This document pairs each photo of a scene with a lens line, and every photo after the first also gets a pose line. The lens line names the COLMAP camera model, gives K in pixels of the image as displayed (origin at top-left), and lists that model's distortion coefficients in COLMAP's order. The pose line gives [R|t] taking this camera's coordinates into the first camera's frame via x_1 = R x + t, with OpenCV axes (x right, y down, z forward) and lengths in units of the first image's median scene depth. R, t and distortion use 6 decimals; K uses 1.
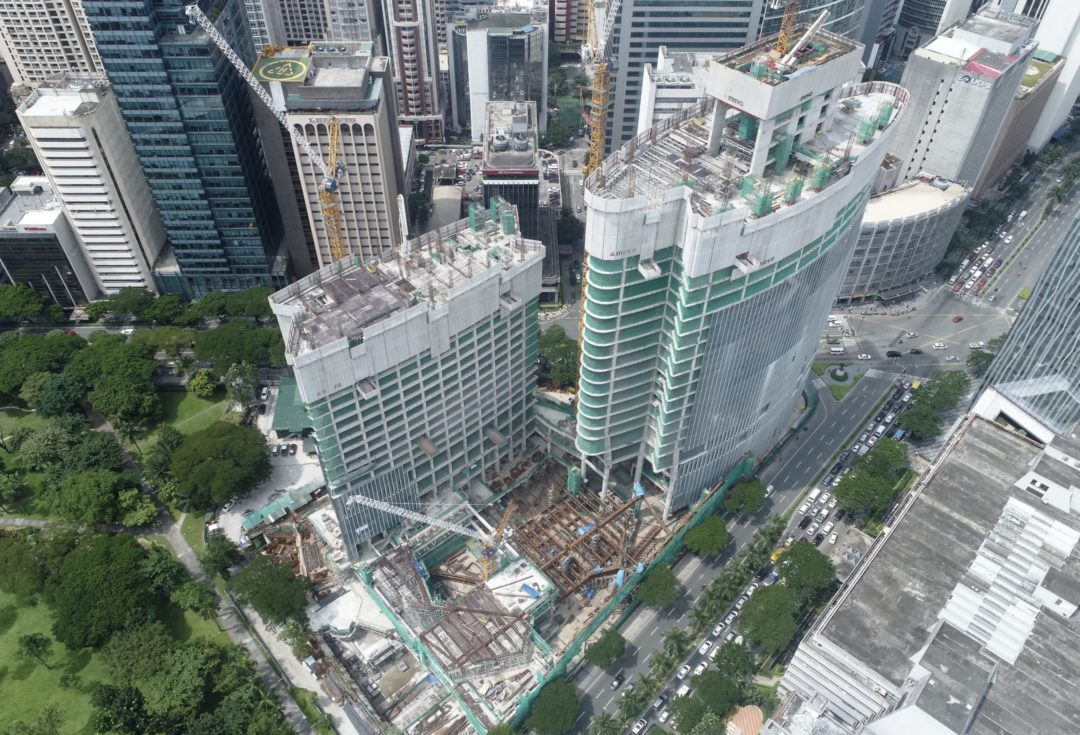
lens RADIAL K [[789.3, 0, 537.7], [0, 789.3, 398.1], [0, 0, 1]] dist [-0.006750, -0.002730]
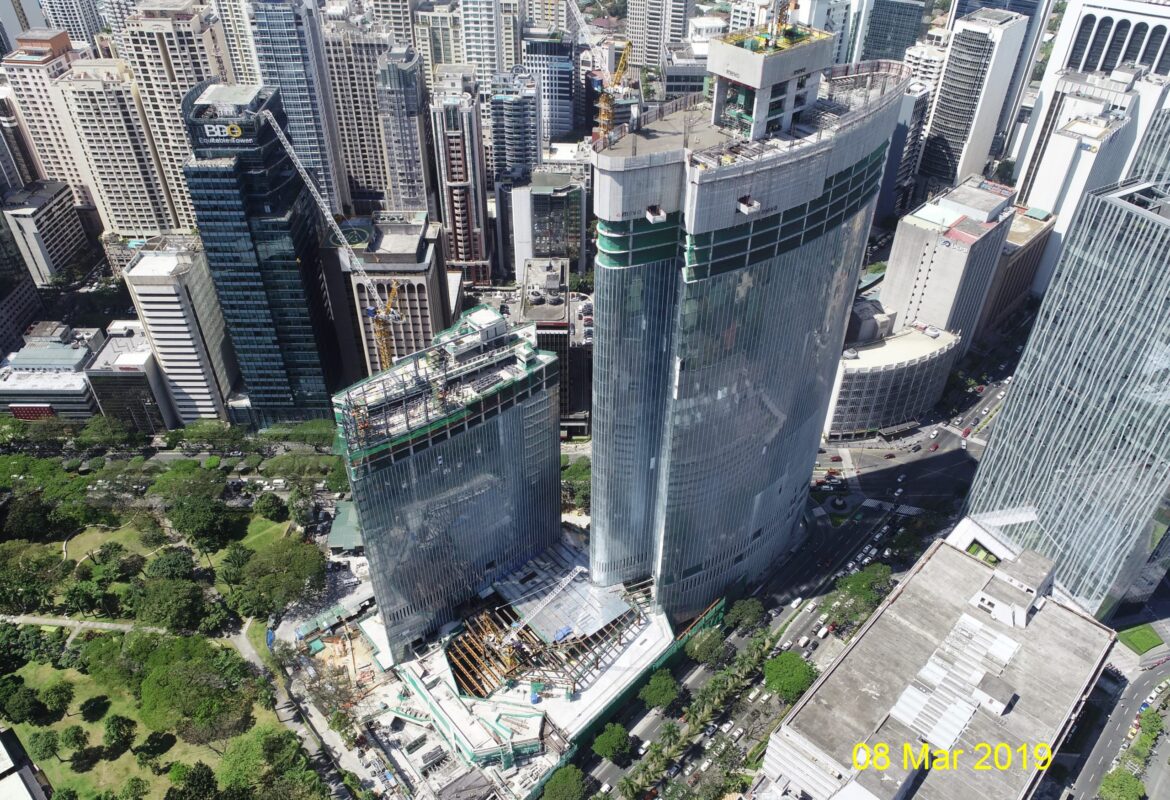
lens RADIAL K [[855.1, 0, 582.5], [0, 855.1, 433.2], [0, 0, 1]] dist [-0.006750, -0.002730]
pose [[0.999787, 0.009656, -0.018245, 0.045852], [-0.011462, 0.994755, -0.101639, -0.002451], [0.017168, 0.101827, 0.994654, -0.214608]]
